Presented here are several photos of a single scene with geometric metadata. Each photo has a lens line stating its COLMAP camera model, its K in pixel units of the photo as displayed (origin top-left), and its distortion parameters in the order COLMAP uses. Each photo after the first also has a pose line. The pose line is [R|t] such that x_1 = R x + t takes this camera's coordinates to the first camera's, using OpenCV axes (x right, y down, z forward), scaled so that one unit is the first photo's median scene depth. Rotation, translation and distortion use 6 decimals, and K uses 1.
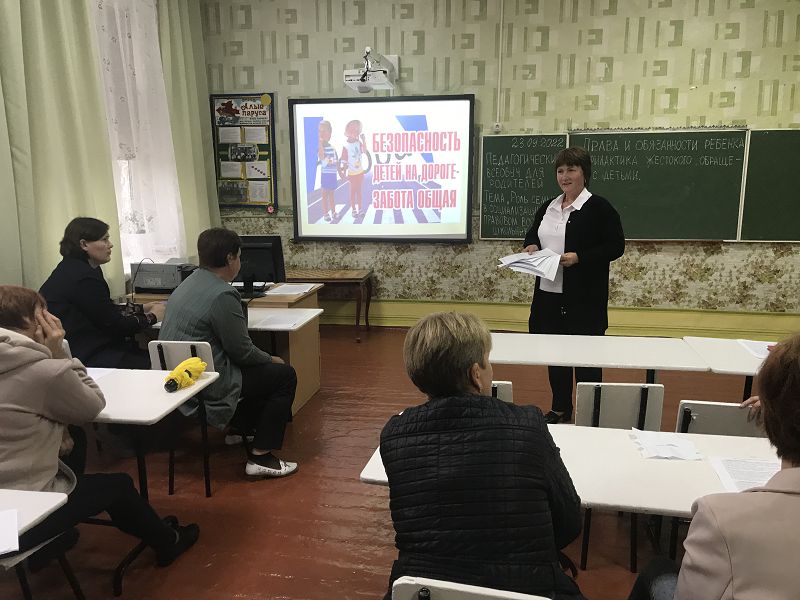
lens RADIAL K [[657.3, 0, 396.8], [0, 657.3, 295.8], [0, 0, 1]] dist [0.011972, 0.004720]
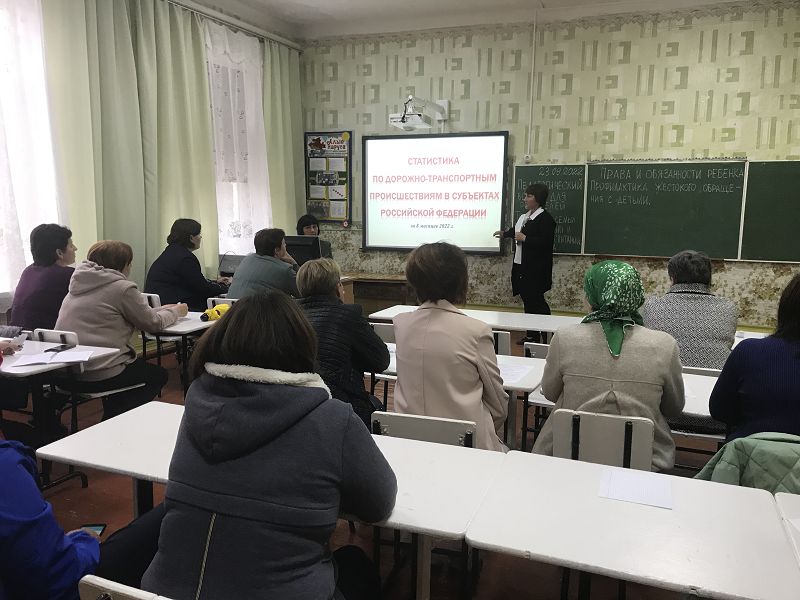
lens RADIAL K [[647.5, 0, 400.0], [0, 647.5, 300.0], [0, 0, 1]] dist [0.010206, 0.000359]
pose [[0.976830, 0.047839, -0.208599, 0.185301], [-0.055999, 0.997872, -0.033387, 0.050878], [0.206558, 0.044294, 0.977431, -0.179080]]
